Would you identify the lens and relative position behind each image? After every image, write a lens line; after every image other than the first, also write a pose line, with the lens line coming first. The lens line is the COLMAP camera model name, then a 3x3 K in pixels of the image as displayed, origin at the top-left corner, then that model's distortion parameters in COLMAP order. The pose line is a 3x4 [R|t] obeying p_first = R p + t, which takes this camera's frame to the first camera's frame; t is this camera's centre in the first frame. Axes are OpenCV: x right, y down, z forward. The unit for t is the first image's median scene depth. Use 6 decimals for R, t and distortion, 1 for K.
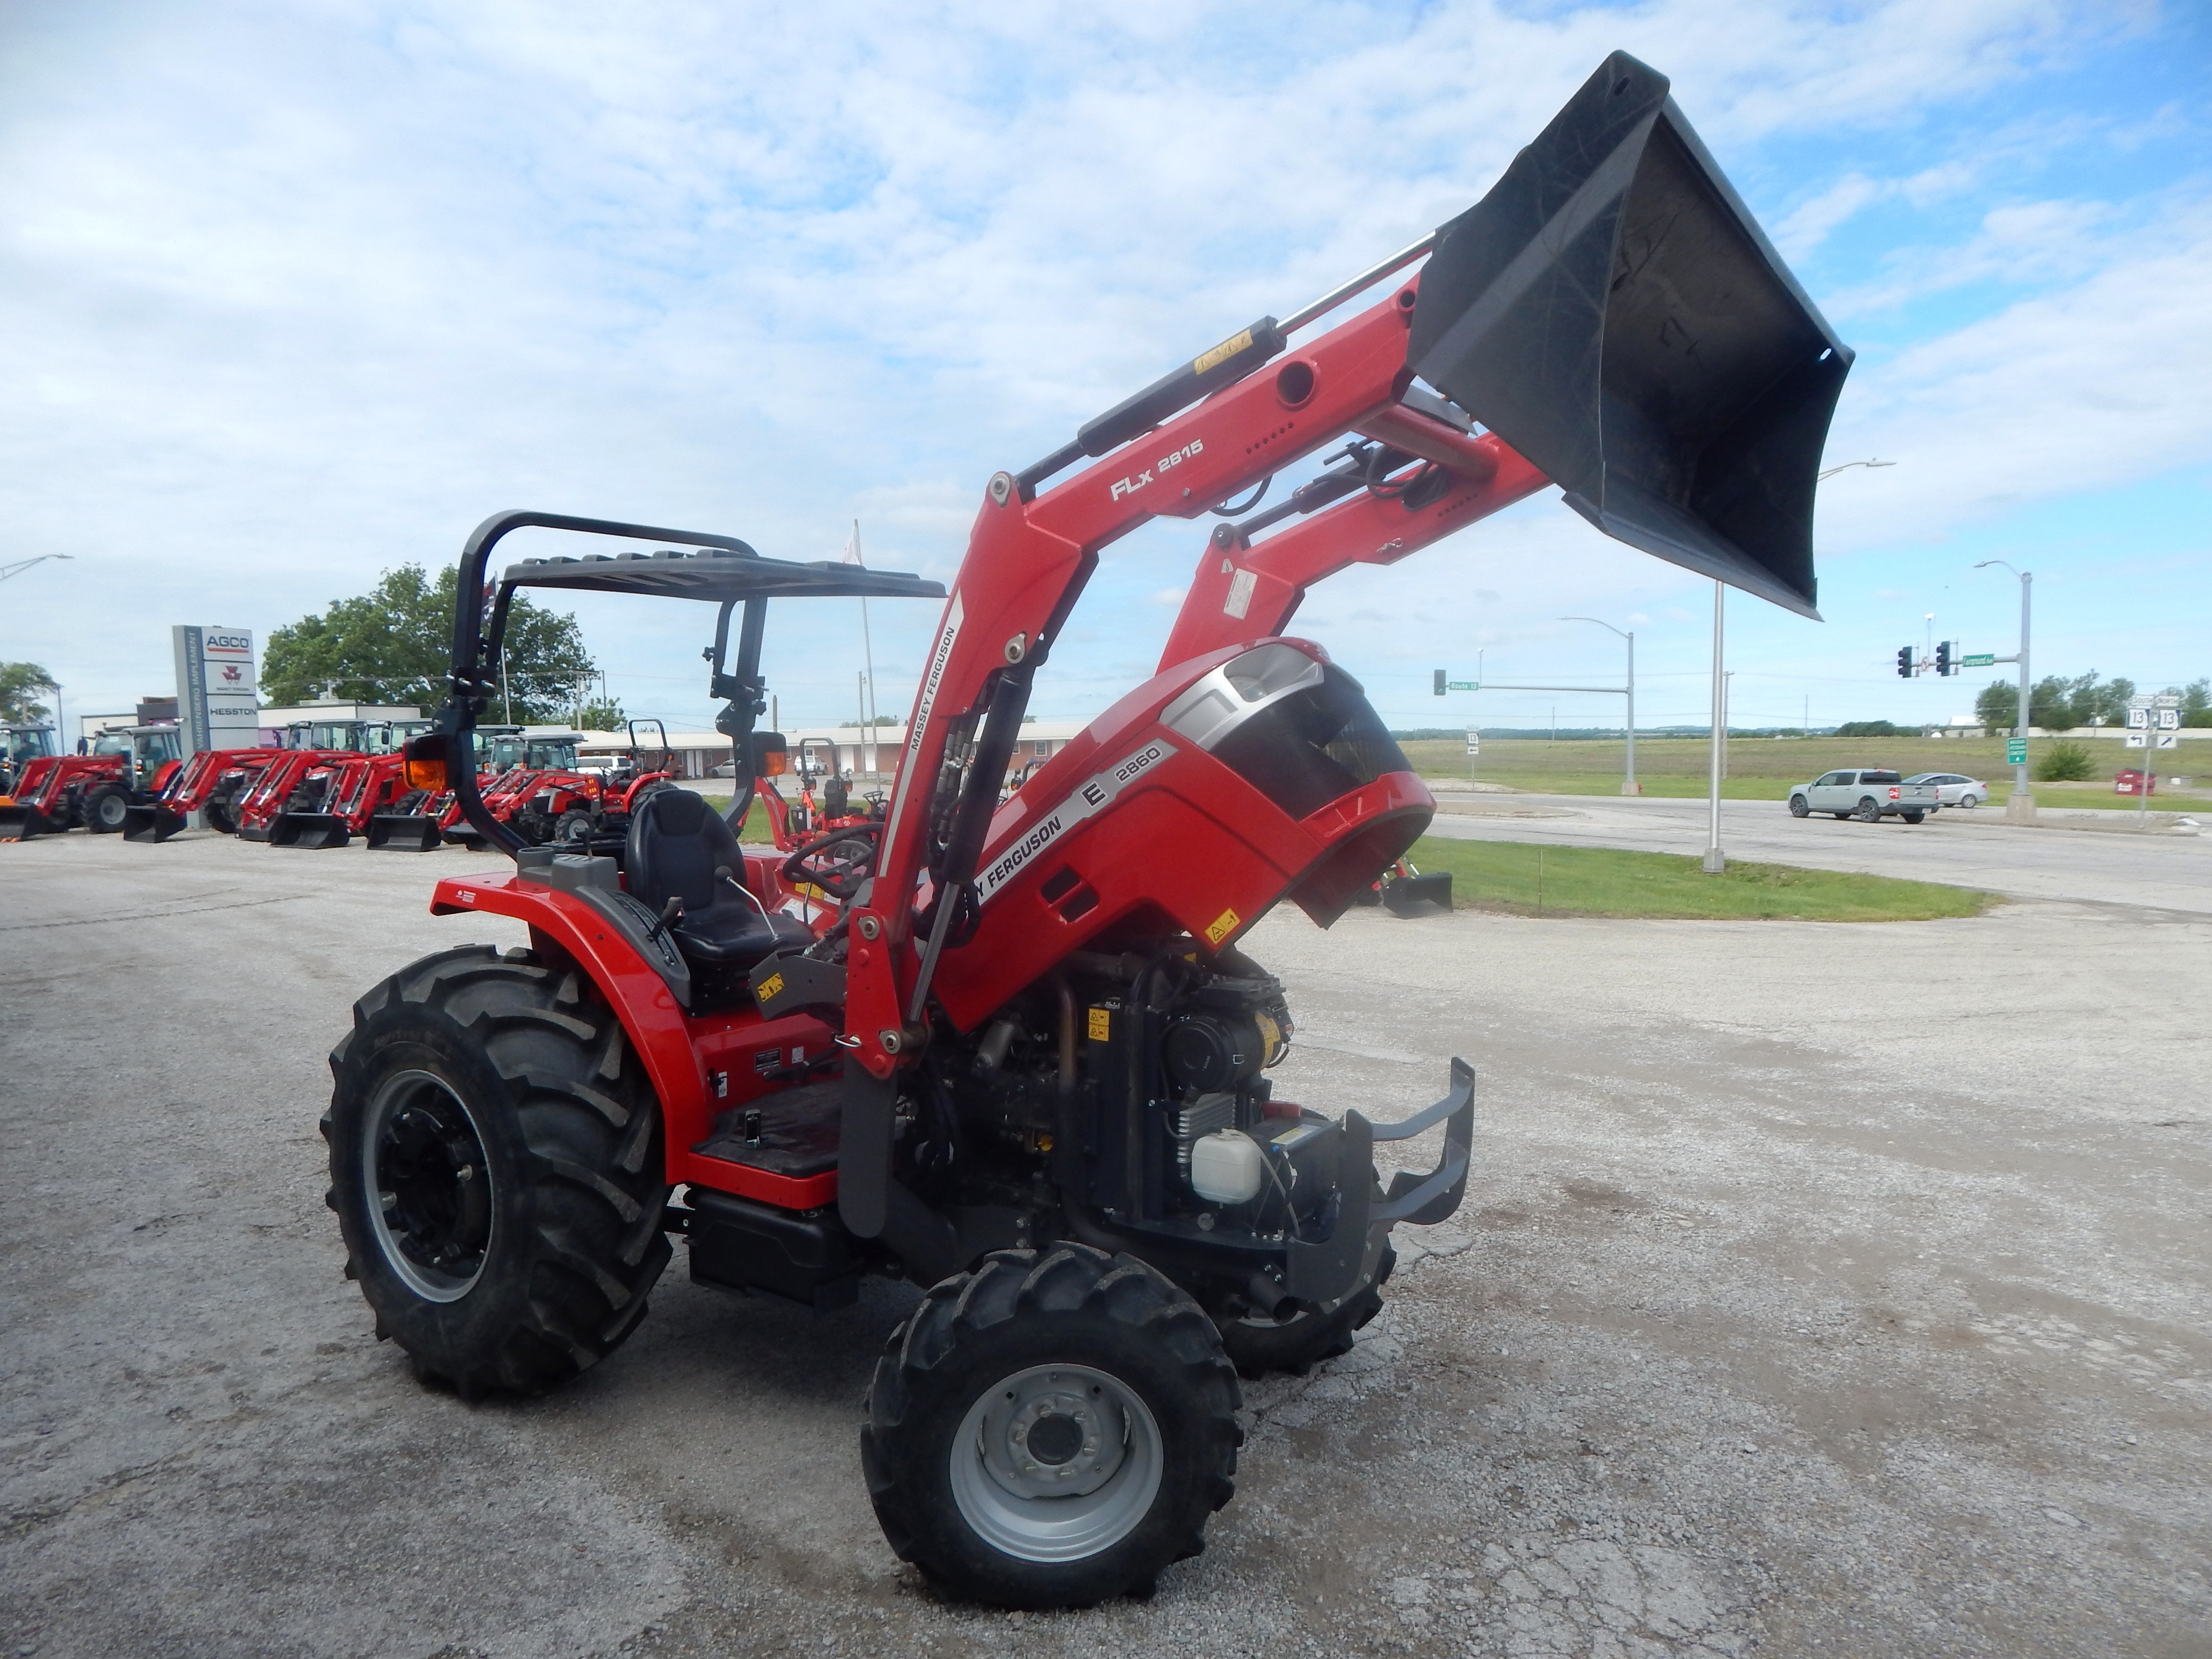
lens RADIAL K [[1441.5, 0, 1117.2], [0, 1441.5, 830.6], [0, 0, 1]] dist [0.018435, -0.016810]
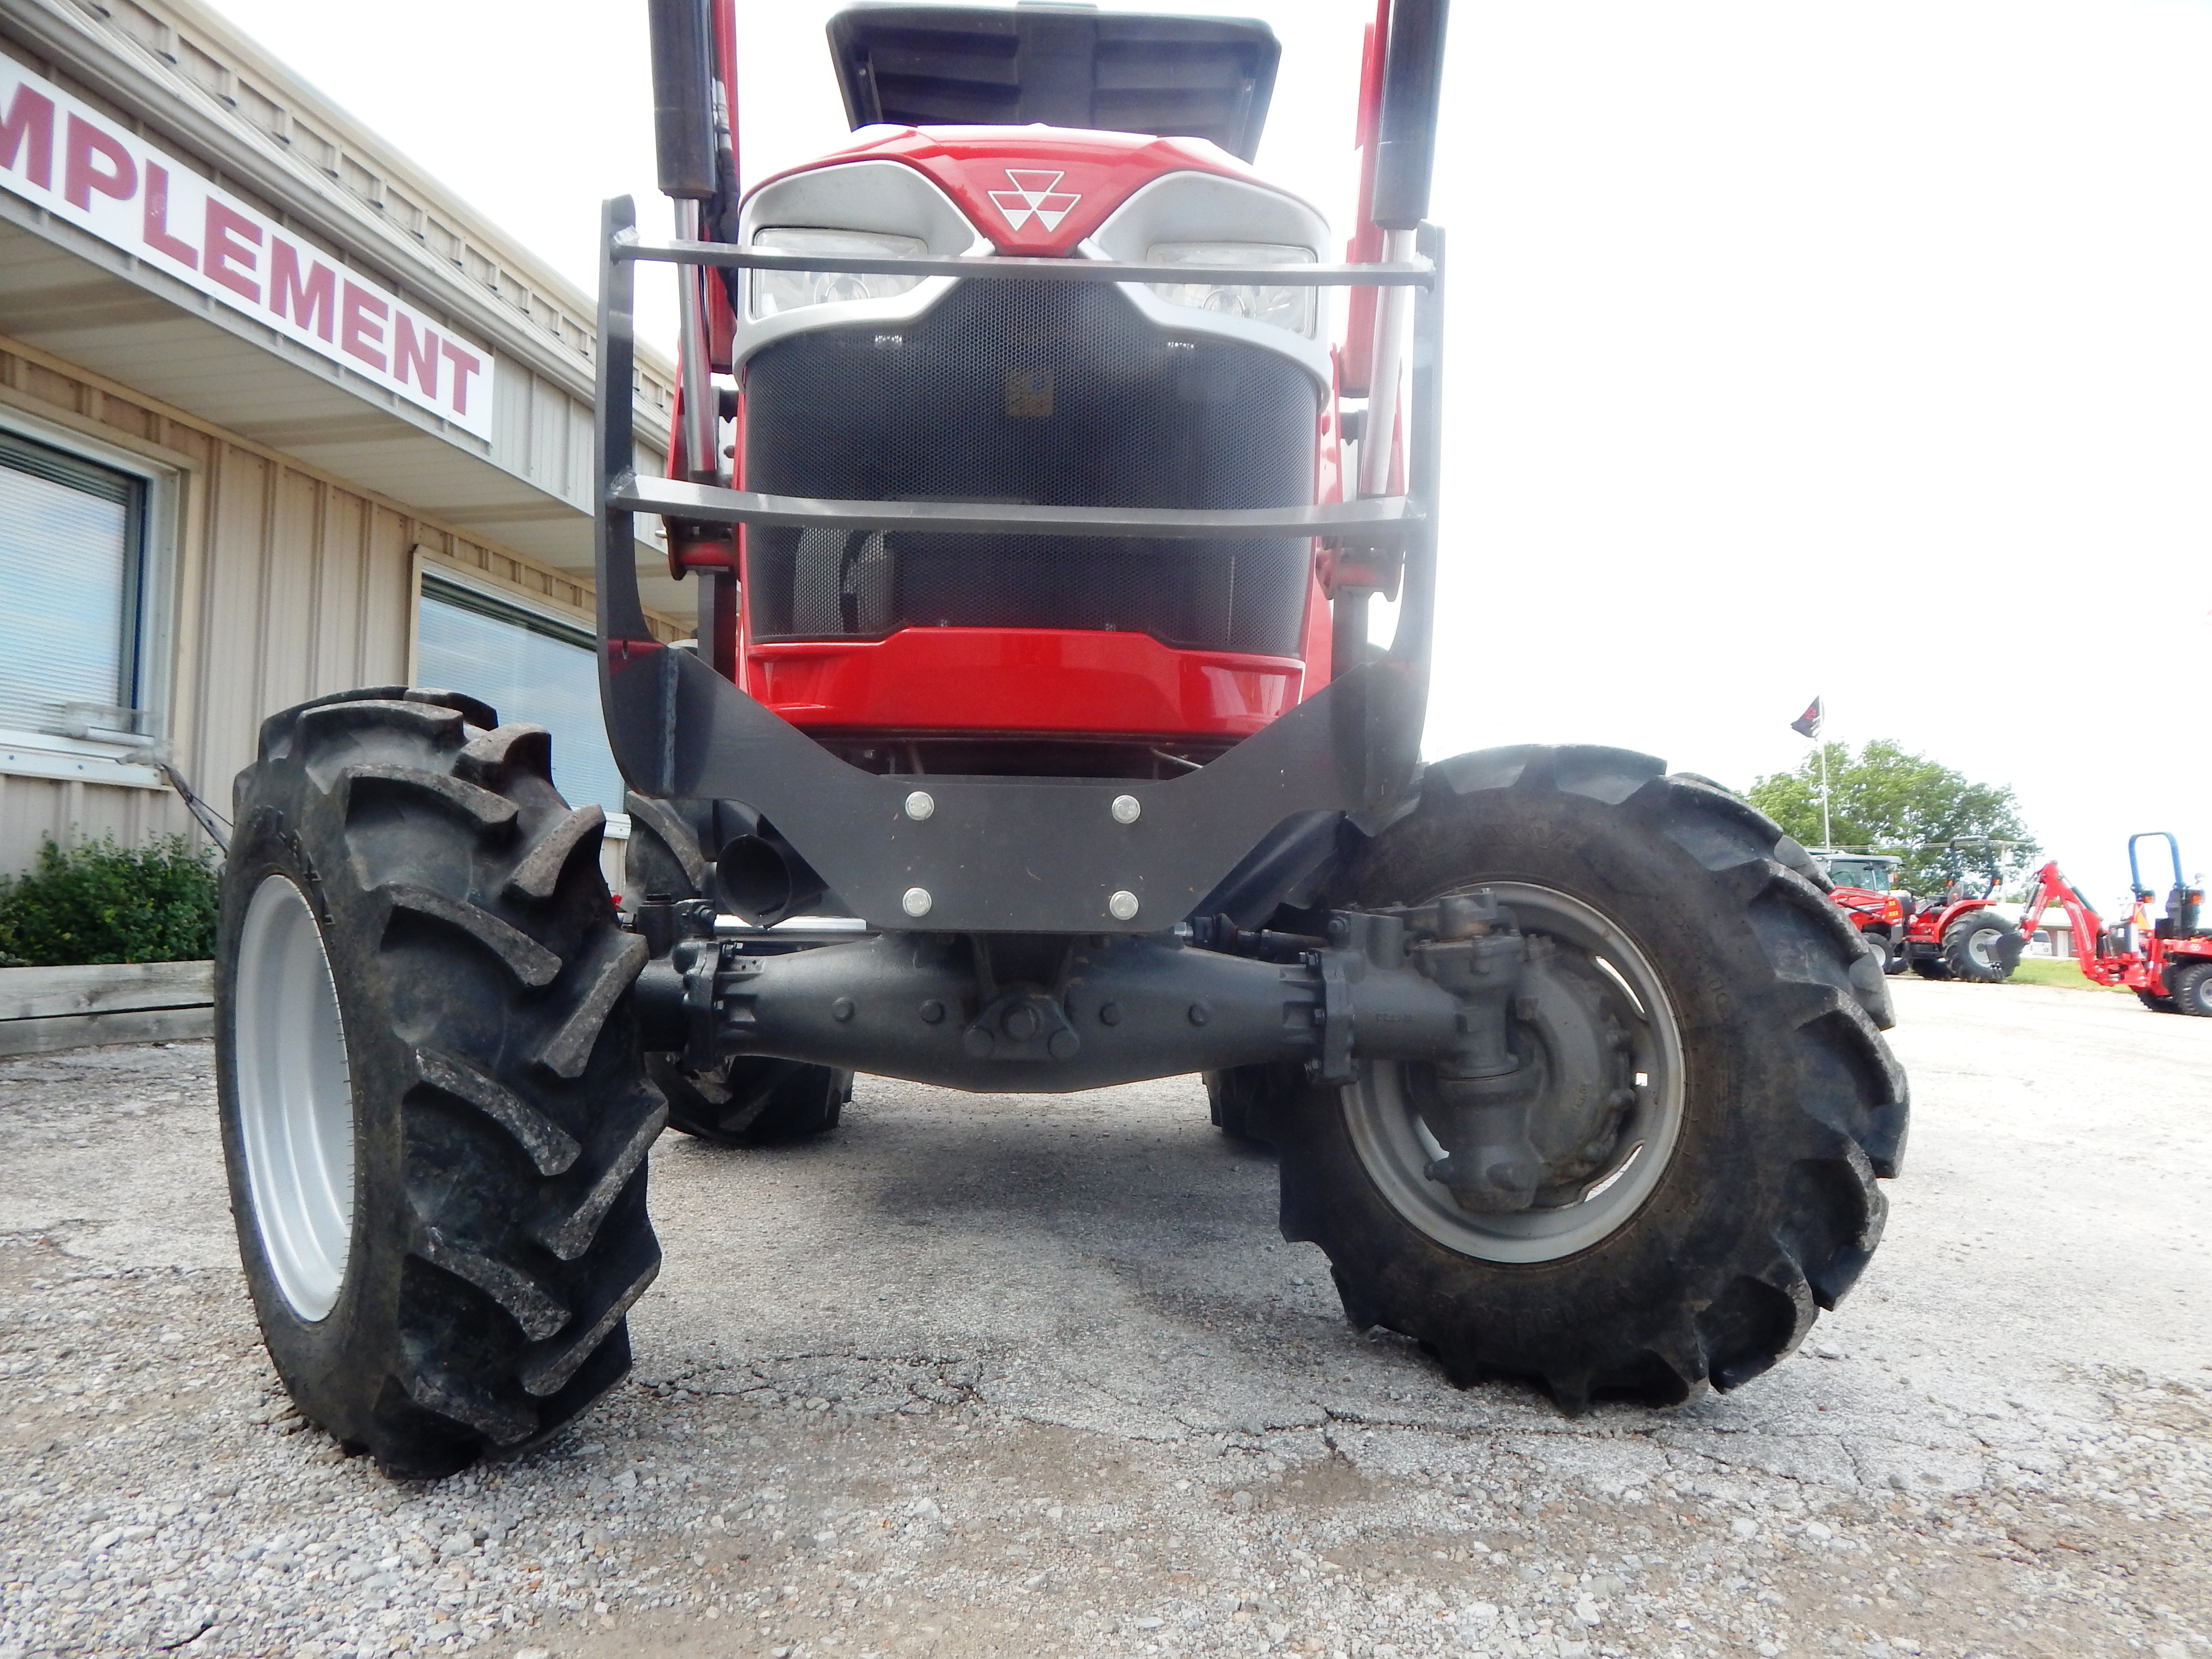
lens RADIAL K [[1441.5, 0, 1123.4], [0, 1441.5, 798.3], [0, 0, 1]] dist [0.018435, -0.016810]
pose [[0.603477, -0.017844, -0.797181, 0.361809], [-0.103475, 0.989543, -0.100482, 0.254230], [0.790638, 0.143127, 0.595320, 0.635673]]
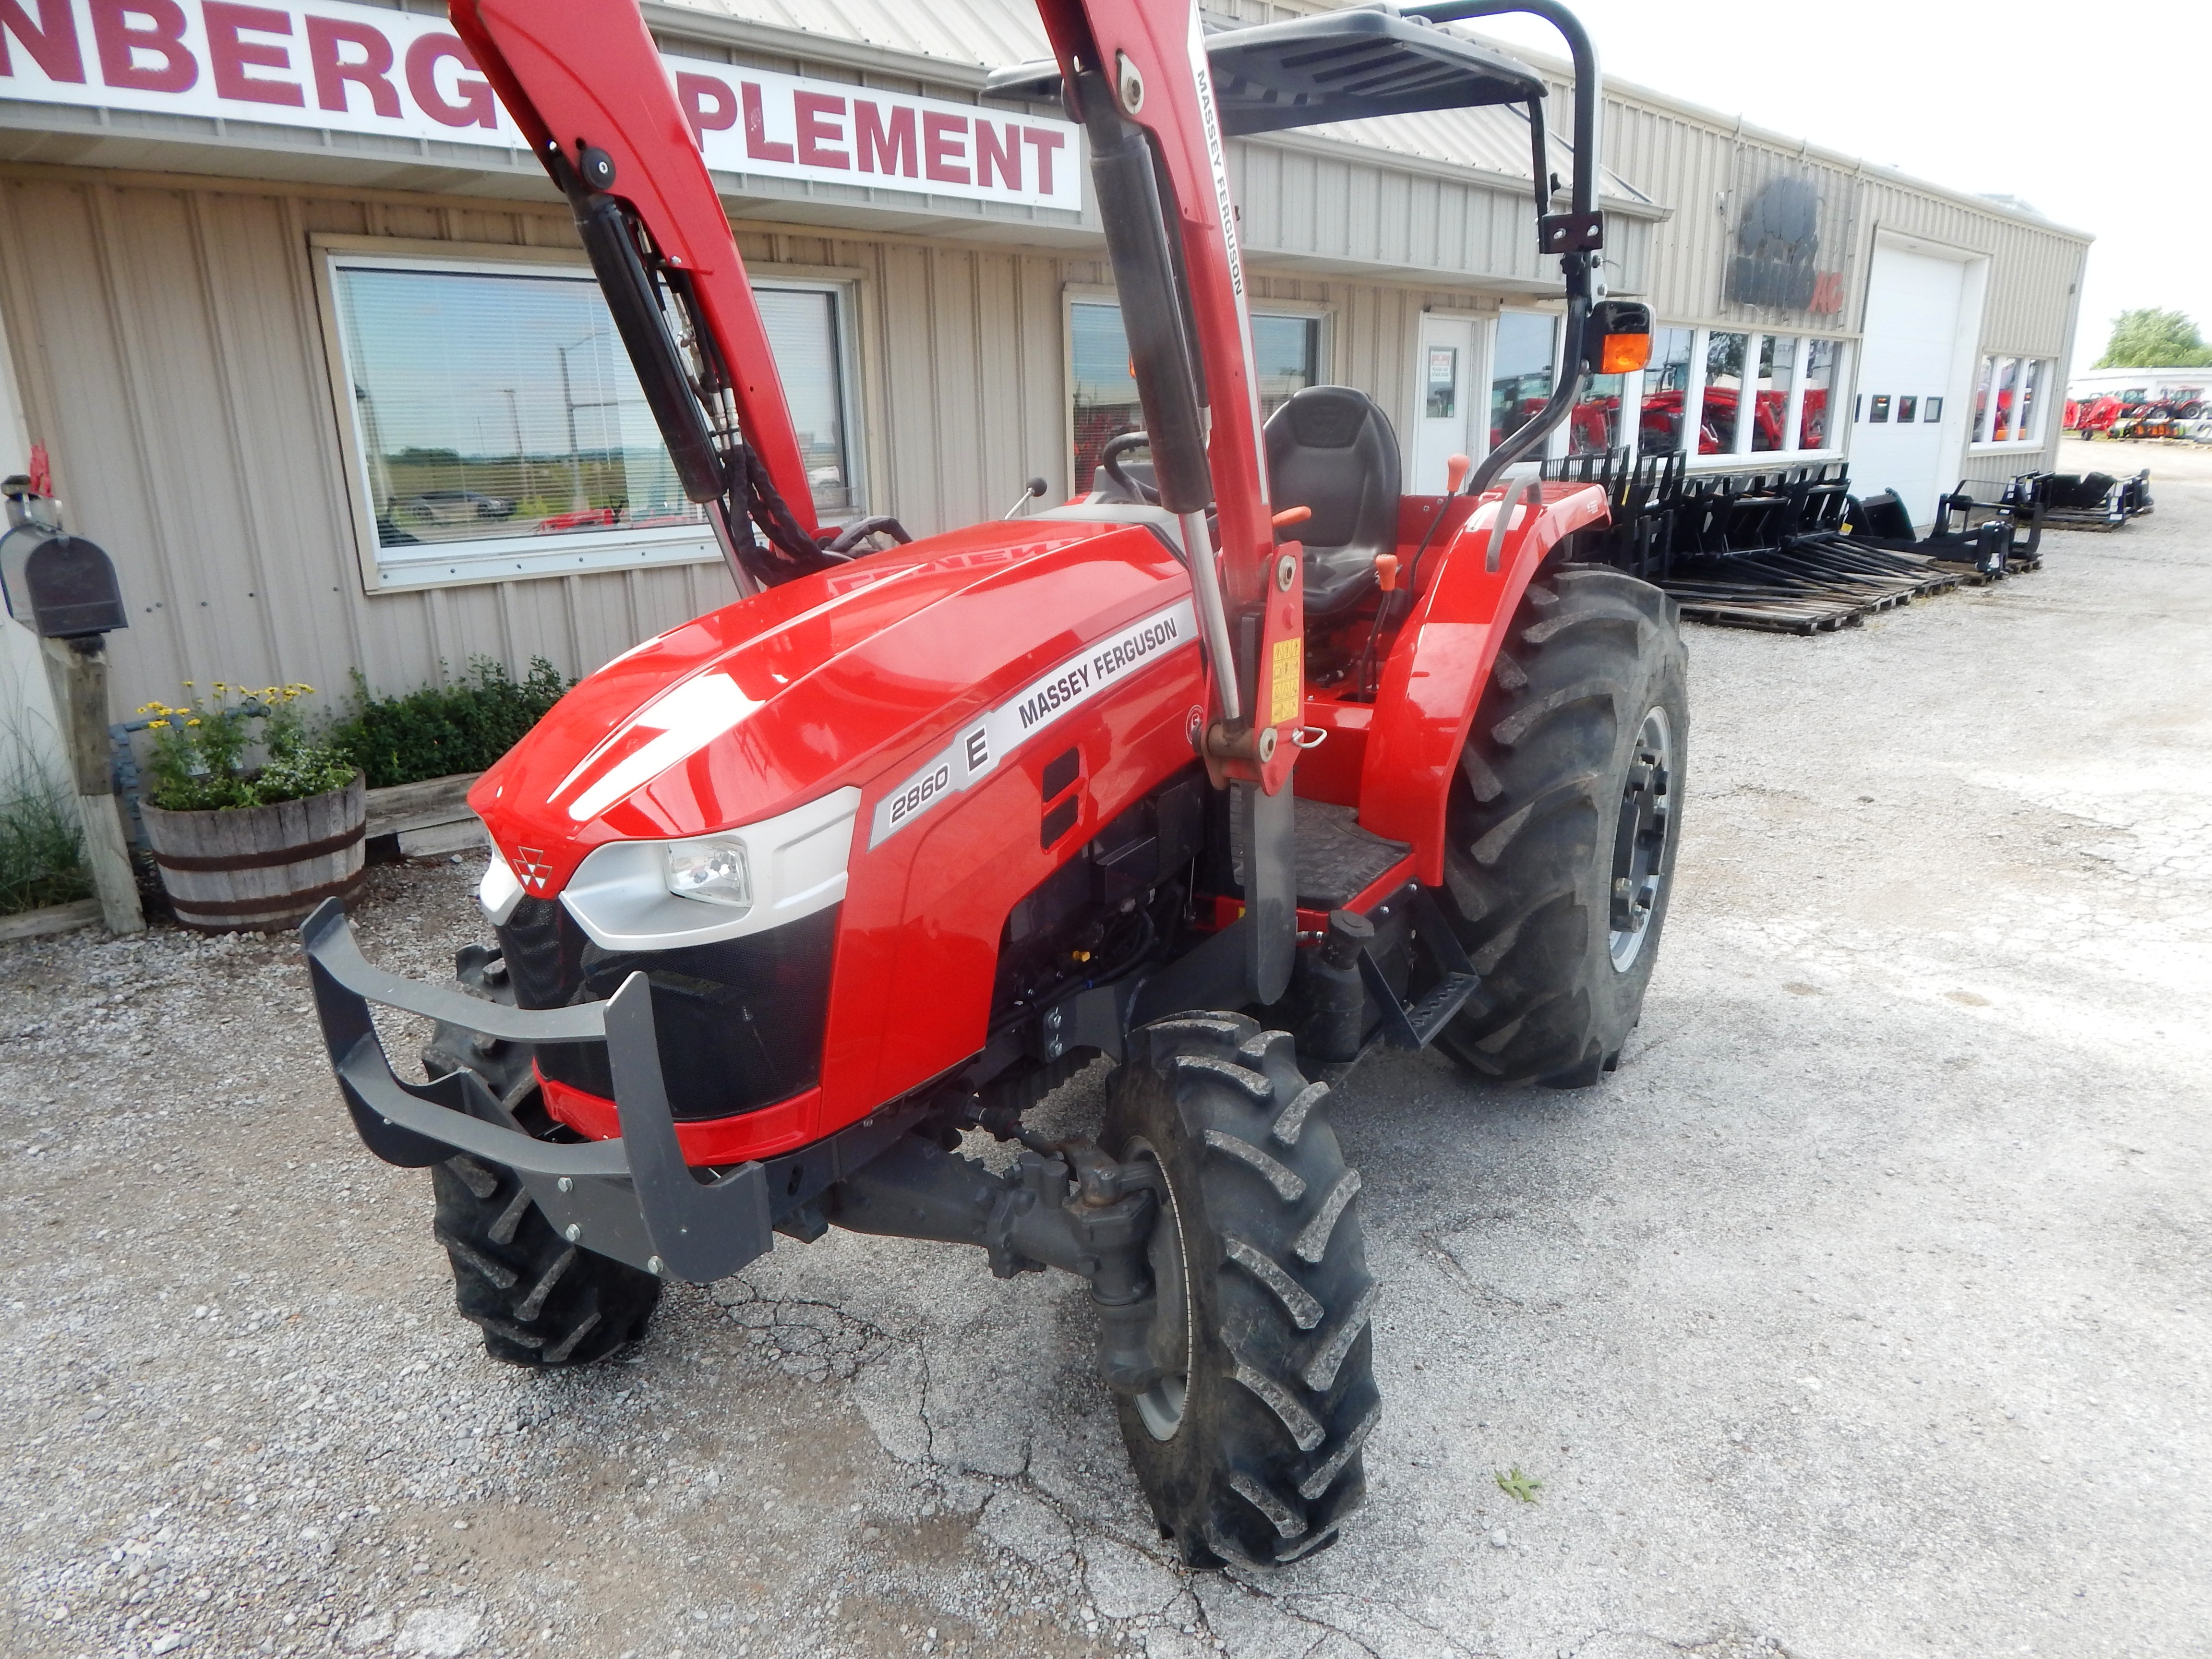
lens RADIAL K [[1441.5, 0, 1115.6], [0, 1441.5, 821.9], [0, 0, 1]] dist [0.018435, -0.016810]
pose [[0.065075, 0.303540, -0.950594, 0.548208], [-0.072795, 0.951519, 0.298852, -0.040394], [0.995222, 0.049750, 0.084016, 0.905545]]
